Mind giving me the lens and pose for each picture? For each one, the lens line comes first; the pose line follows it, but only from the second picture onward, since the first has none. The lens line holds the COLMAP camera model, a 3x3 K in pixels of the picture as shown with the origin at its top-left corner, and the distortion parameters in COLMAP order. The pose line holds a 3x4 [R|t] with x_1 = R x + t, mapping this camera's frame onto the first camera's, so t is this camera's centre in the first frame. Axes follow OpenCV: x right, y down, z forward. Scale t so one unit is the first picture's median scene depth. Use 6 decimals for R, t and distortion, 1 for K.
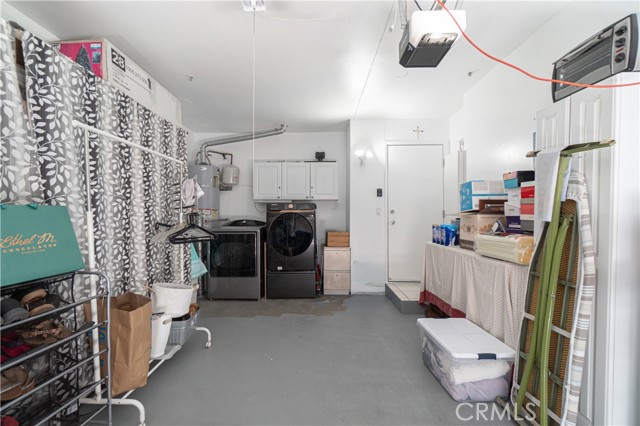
lens RADIAL K [[278.6, 0, 317.8], [0, 278.6, 216.0], [0, 0, 1]] dist [-0.004797, 0.001110]
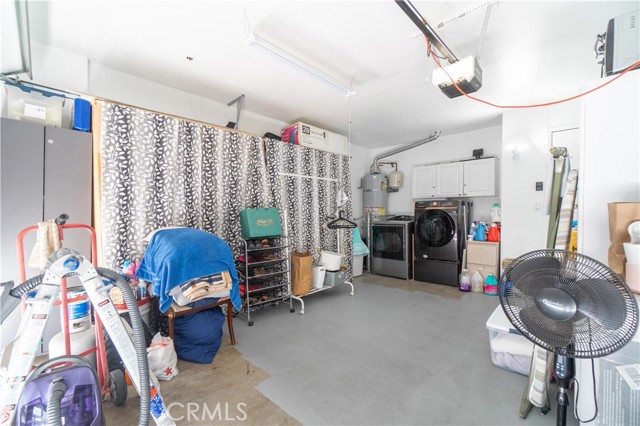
lens RADIAL K [[278.6, 0, 317.8], [0, 278.6, 216.4], [0, 0, 1]] dist [-0.004797, 0.001110]
pose [[0.726163, 0.005023, -0.687504, 0.381096], [0.003102, 0.999939, 0.010582, 0.003968], [0.687516, -0.009817, 0.726103, -0.192694]]
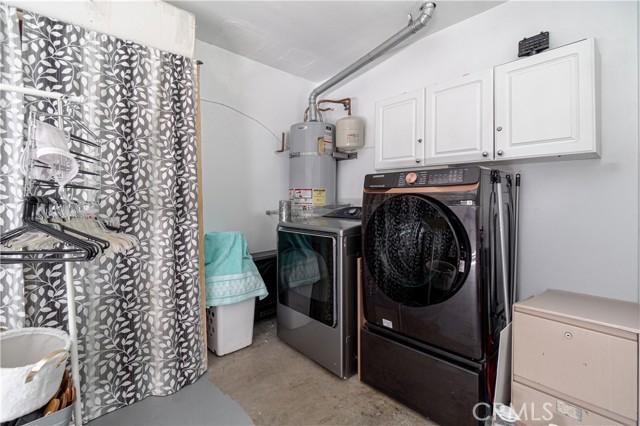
lens RADIAL K [[278.6, 0, 314.4], [0, 278.6, 194.6], [0, 0, 1]] dist [-0.004797, 0.001110]
pose [[0.673922, -0.004095, -0.738791, 0.117614], [0.000237, 0.999986, -0.005326, -0.009794], [0.738802, 0.003414, 0.673914, 0.691423]]
